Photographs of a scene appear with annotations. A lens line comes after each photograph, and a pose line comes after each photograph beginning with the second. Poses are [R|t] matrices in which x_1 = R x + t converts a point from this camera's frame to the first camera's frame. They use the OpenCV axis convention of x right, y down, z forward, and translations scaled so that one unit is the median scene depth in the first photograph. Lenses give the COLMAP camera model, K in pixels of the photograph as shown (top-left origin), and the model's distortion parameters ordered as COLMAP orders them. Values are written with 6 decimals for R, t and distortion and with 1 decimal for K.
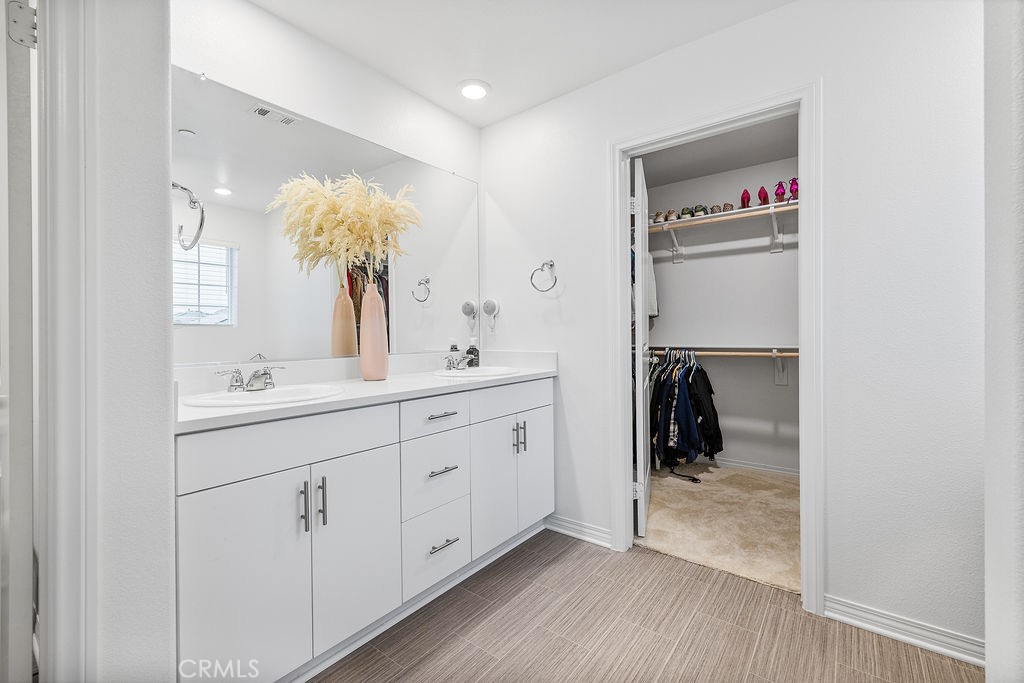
lens RADIAL K [[438.1, 0, 513.6], [0, 438.1, 341.1], [0, 0, 1]] dist [0.002653, 0.000420]
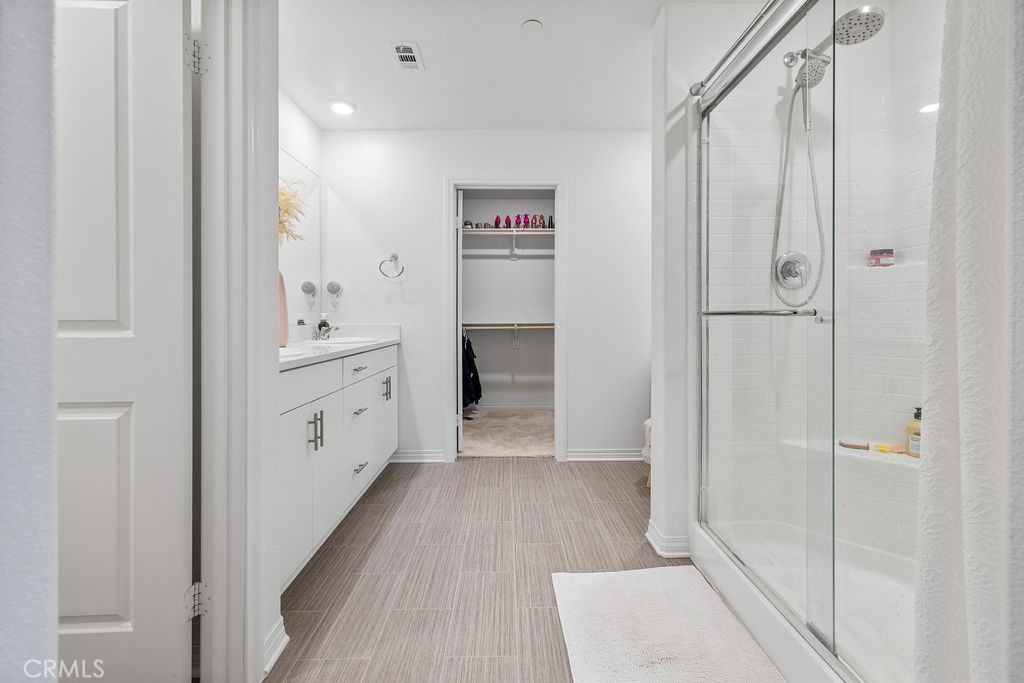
lens RADIAL K [[435.3, 0, 512.8], [0, 435.3, 333.7], [0, 0, 1]] dist [-0.000238, -0.000017]
pose [[0.781848, -0.015151, 0.623285, -0.443668], [0.006491, 0.999848, 0.016162, 0.033010], [-0.623435, -0.008590, 0.781828, -0.219686]]
